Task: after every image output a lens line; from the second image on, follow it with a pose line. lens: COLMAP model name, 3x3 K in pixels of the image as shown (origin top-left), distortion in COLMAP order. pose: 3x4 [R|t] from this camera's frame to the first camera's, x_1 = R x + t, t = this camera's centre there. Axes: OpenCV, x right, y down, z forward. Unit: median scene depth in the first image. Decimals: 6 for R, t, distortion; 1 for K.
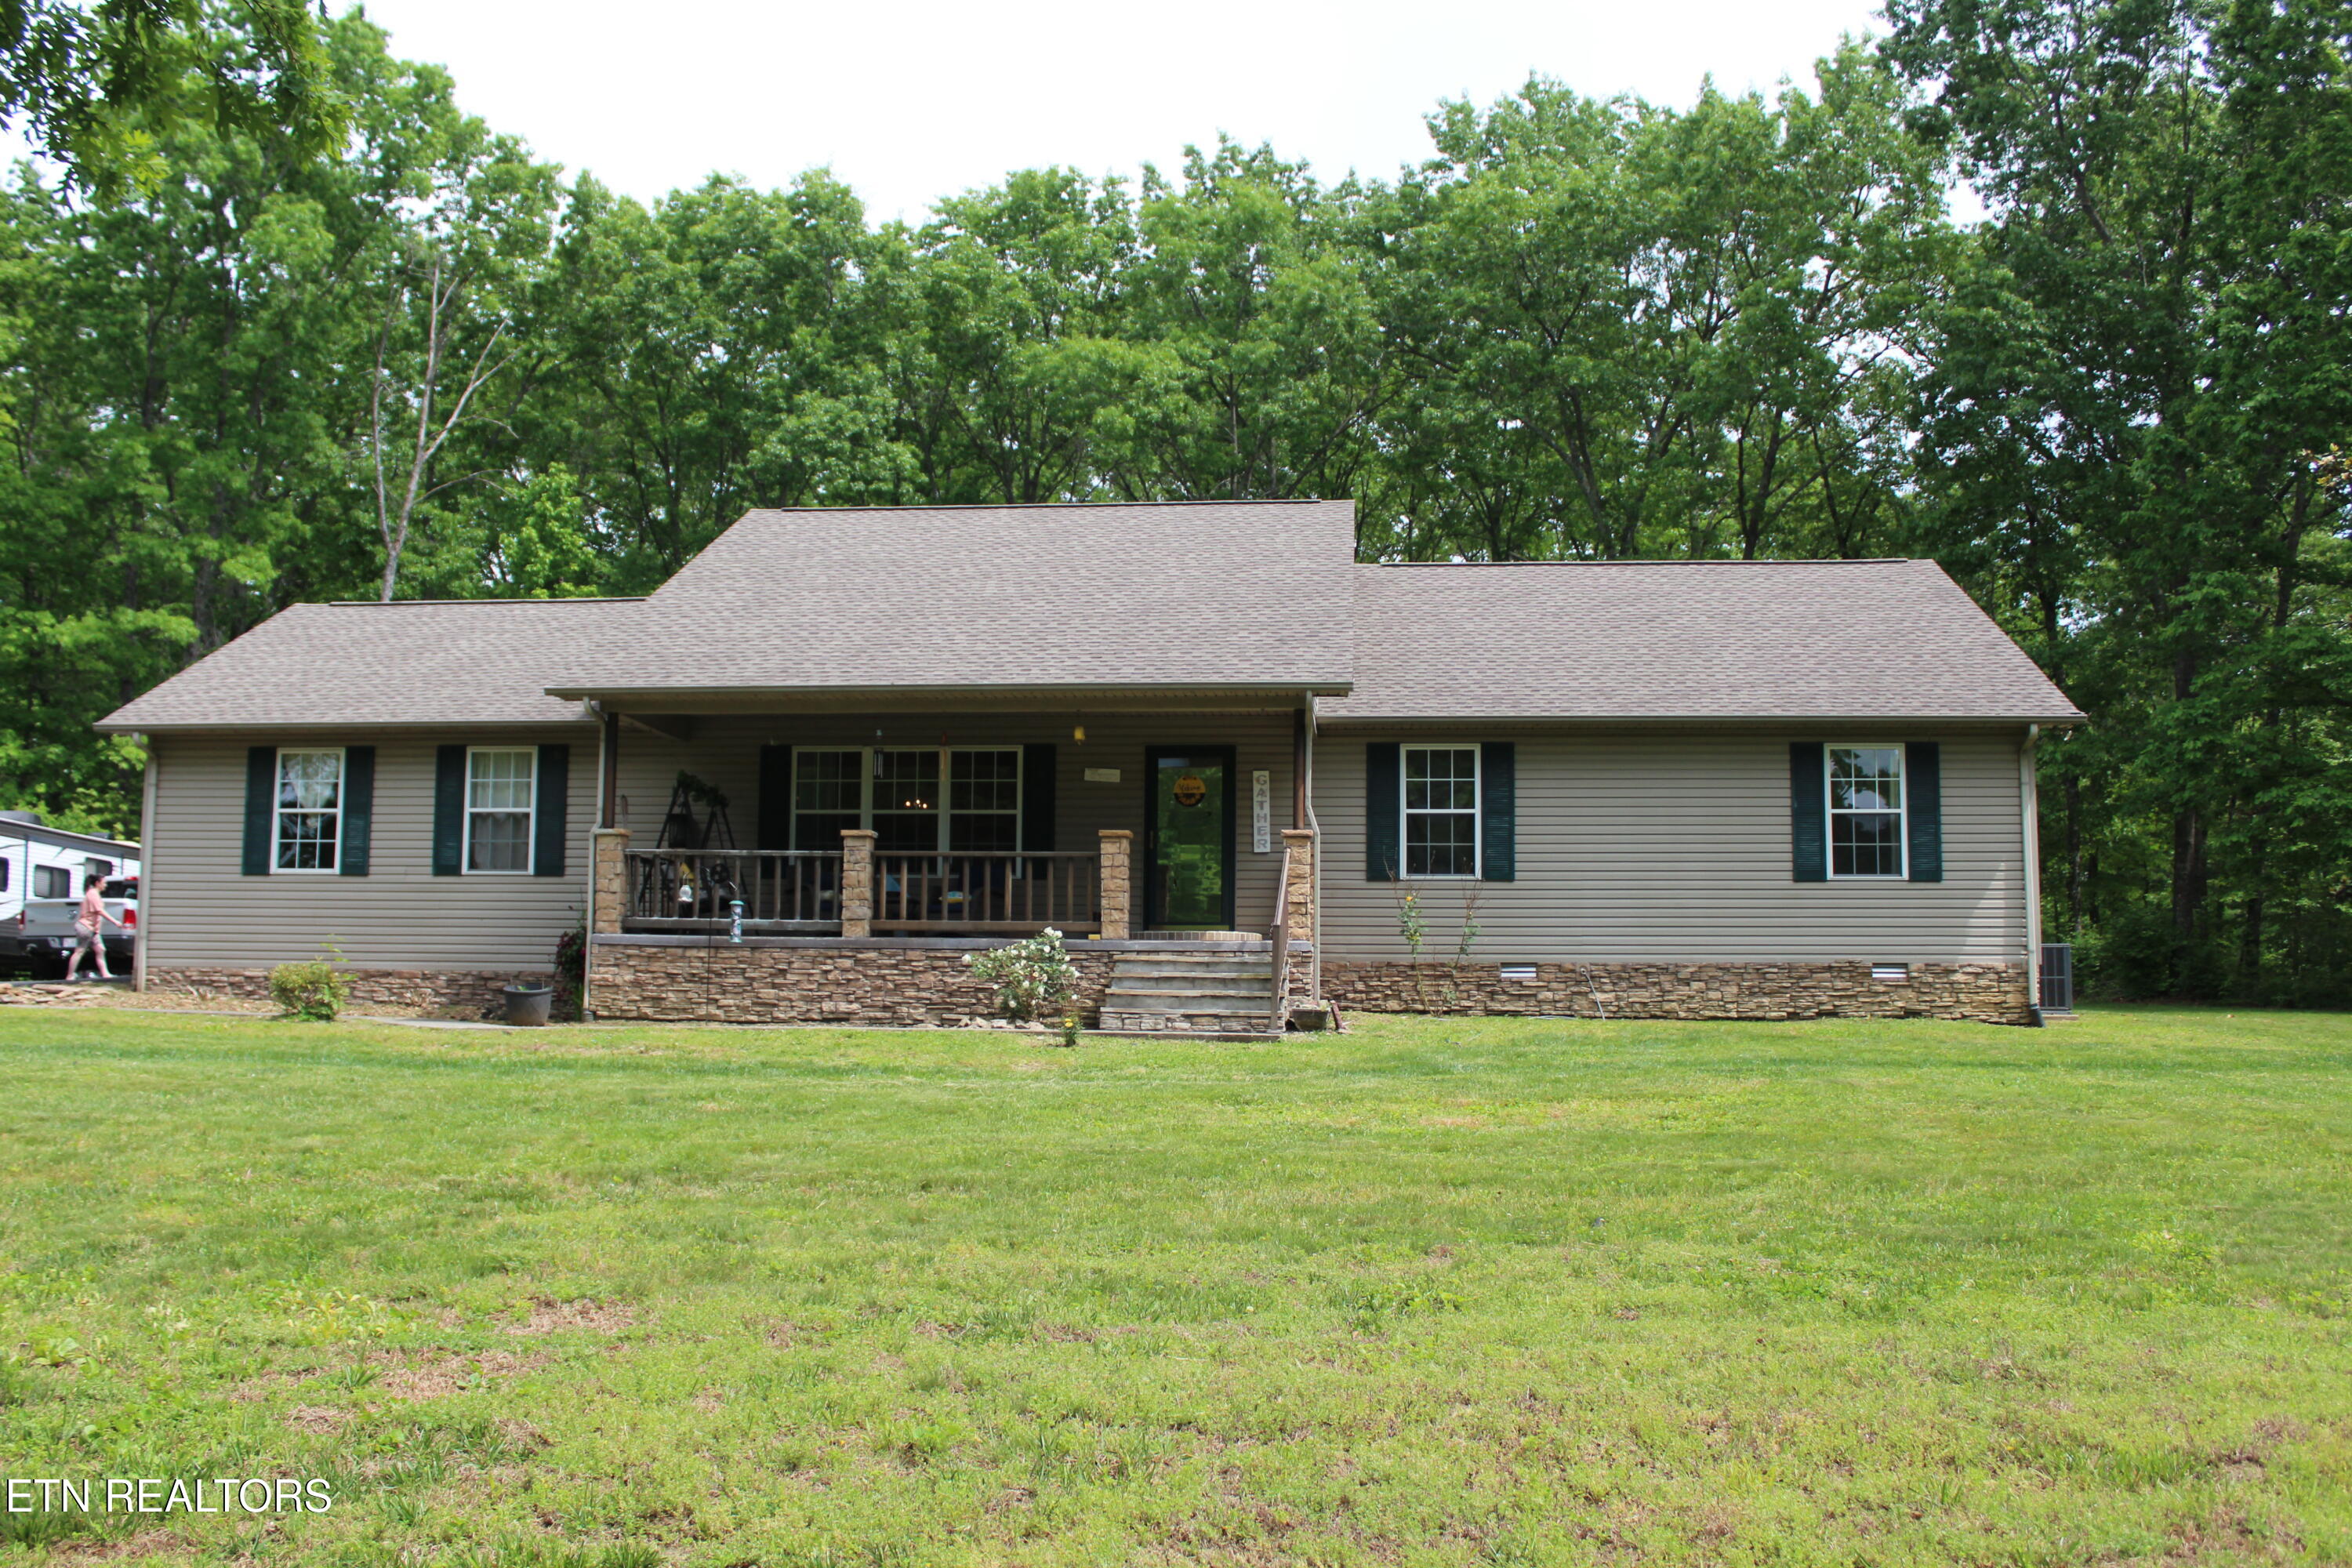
lens RADIAL K [[2096.0, 0, 1190.2], [0, 2096.0, 826.6], [0, 0, 1]] dist [-0.117300, 0.008349]
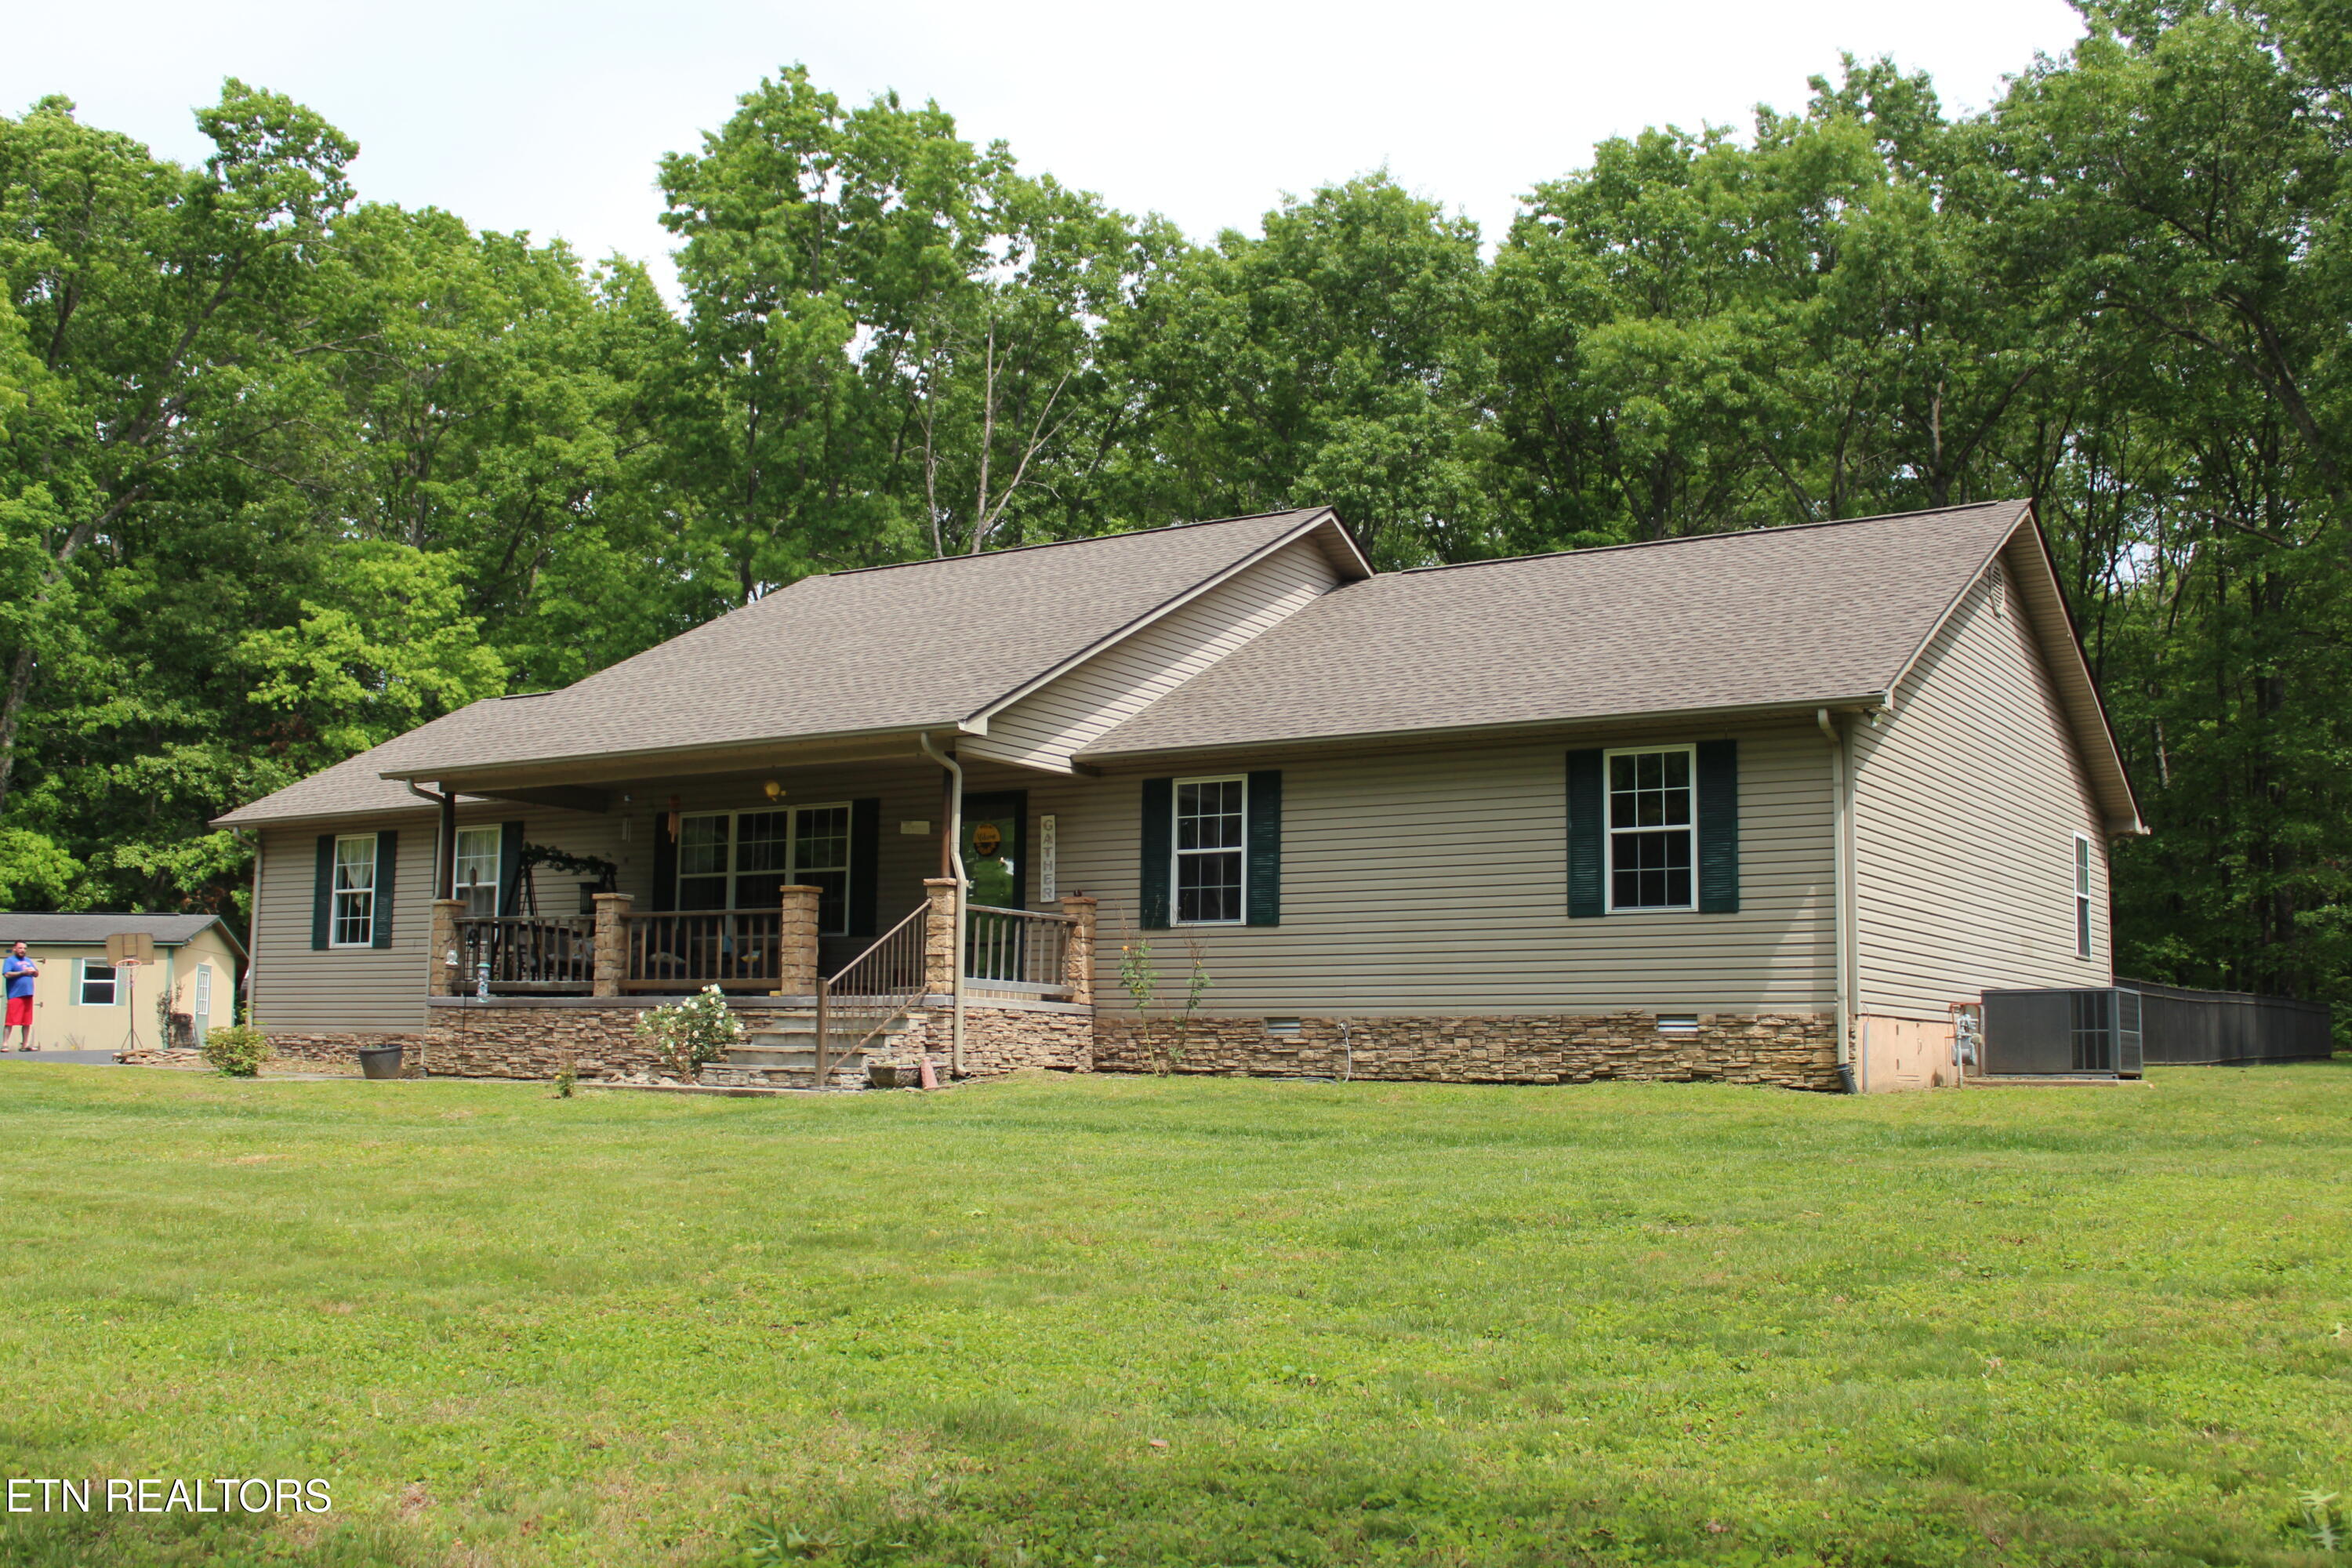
lens RADIAL K [[2345.1, 0, 1177.8], [0, 2345.1, 784.0], [0, 0, 1]] dist [-0.083019, 0.000000]
pose [[0.889331, -0.054508, -0.454004, 0.578179], [0.035424, 0.998099, -0.050441, 0.014787], [0.455891, 0.028776, 0.889571, 0.088697]]
